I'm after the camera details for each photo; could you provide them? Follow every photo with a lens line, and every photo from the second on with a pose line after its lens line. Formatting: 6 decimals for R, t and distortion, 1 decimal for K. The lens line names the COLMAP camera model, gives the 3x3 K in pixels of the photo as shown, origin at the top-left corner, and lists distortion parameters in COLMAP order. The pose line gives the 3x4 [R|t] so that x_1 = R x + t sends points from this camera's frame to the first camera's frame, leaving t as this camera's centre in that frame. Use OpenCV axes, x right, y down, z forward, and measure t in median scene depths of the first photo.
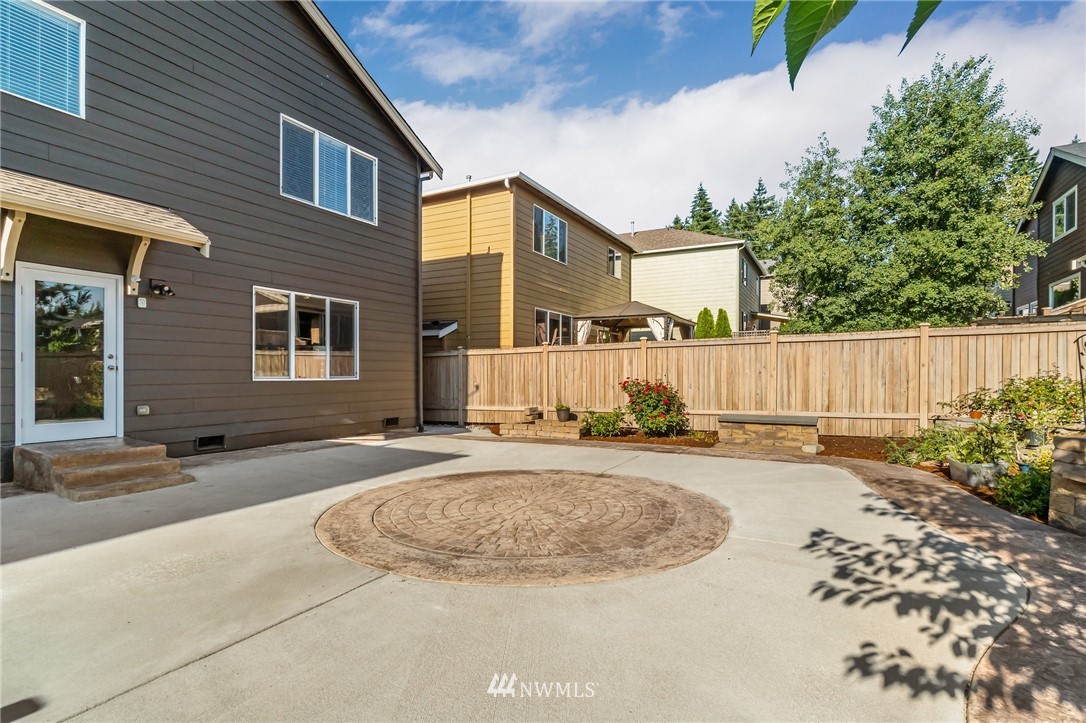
lens RADIAL K [[512.9, 0, 526.1], [0, 512.9, 366.5], [0, 0, 1]] dist [-0.000916, -0.000229]
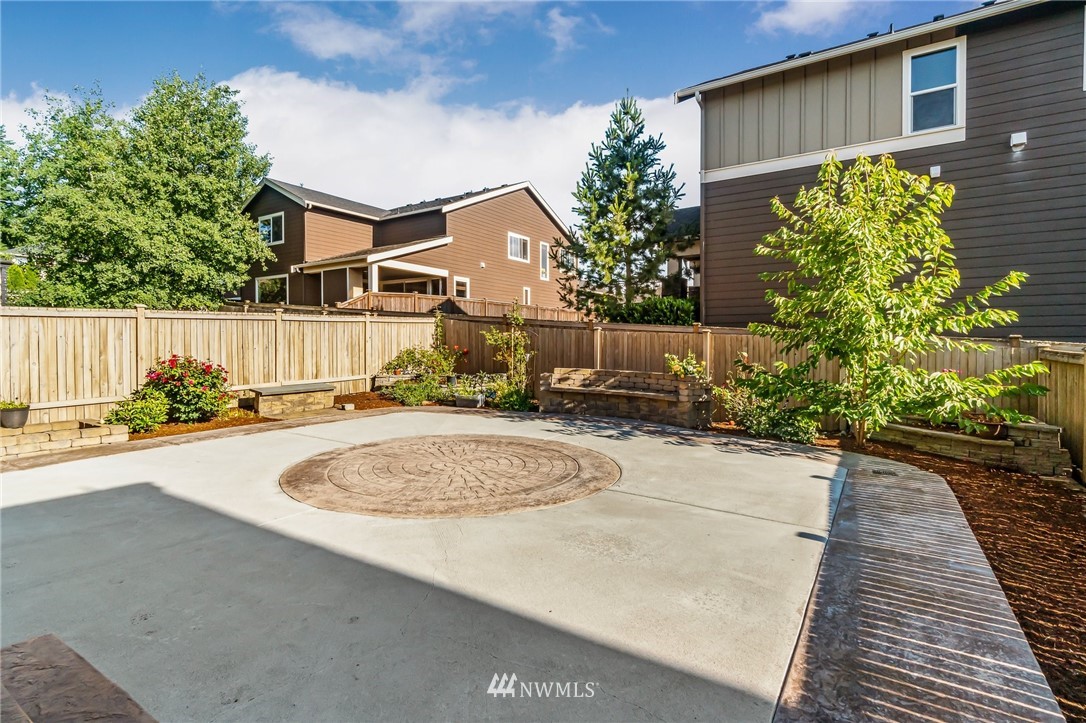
lens RADIAL K [[512.9, 0, 526.1], [0, 512.9, 366.5], [0, 0, 1]] dist [-0.000916, -0.000229]
pose [[0.117068, -0.047070, 0.992008, -0.631771], [-0.011367, 0.998747, 0.048731, -0.008596], [-0.993059, -0.016981, 0.116386, 0.382485]]
